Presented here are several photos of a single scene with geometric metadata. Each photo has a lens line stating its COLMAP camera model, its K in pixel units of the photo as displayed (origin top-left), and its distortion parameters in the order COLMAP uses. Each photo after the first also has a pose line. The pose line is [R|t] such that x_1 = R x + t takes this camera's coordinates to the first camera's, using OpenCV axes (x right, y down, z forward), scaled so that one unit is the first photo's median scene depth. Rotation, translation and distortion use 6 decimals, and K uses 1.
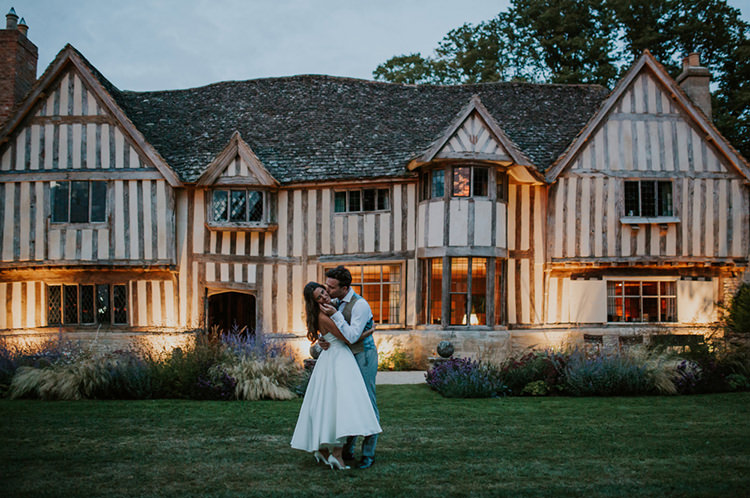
lens RADIAL K [[892.3, 0, 375.0], [0, 892.3, 249.0], [0, 0, 1]] dist [-0.022723, 0.017580]
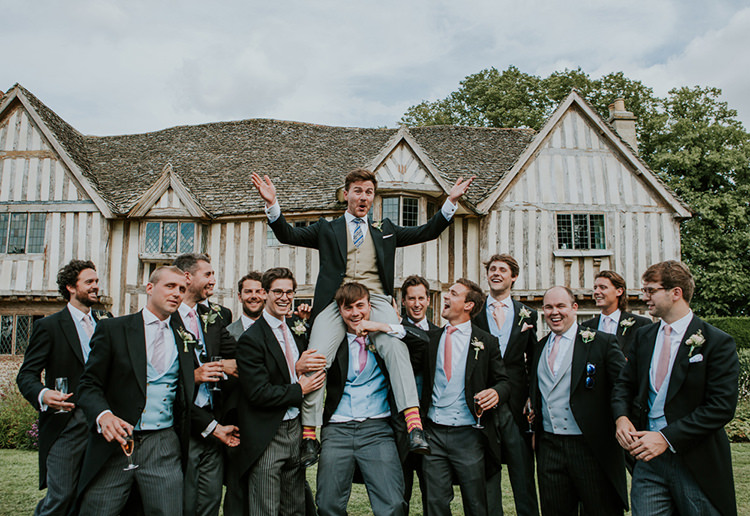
lens RADIAL K [[640.2, 0, 375.2], [0, 640.2, 238.7], [0, 0, 1]] dist [-0.076434, 0.003846]
pose [[0.999870, 0.000744, -0.016131, 0.087683], [-0.002294, 0.995356, -0.096235, 0.020880], [0.015984, 0.096259, 0.995228, 0.288389]]
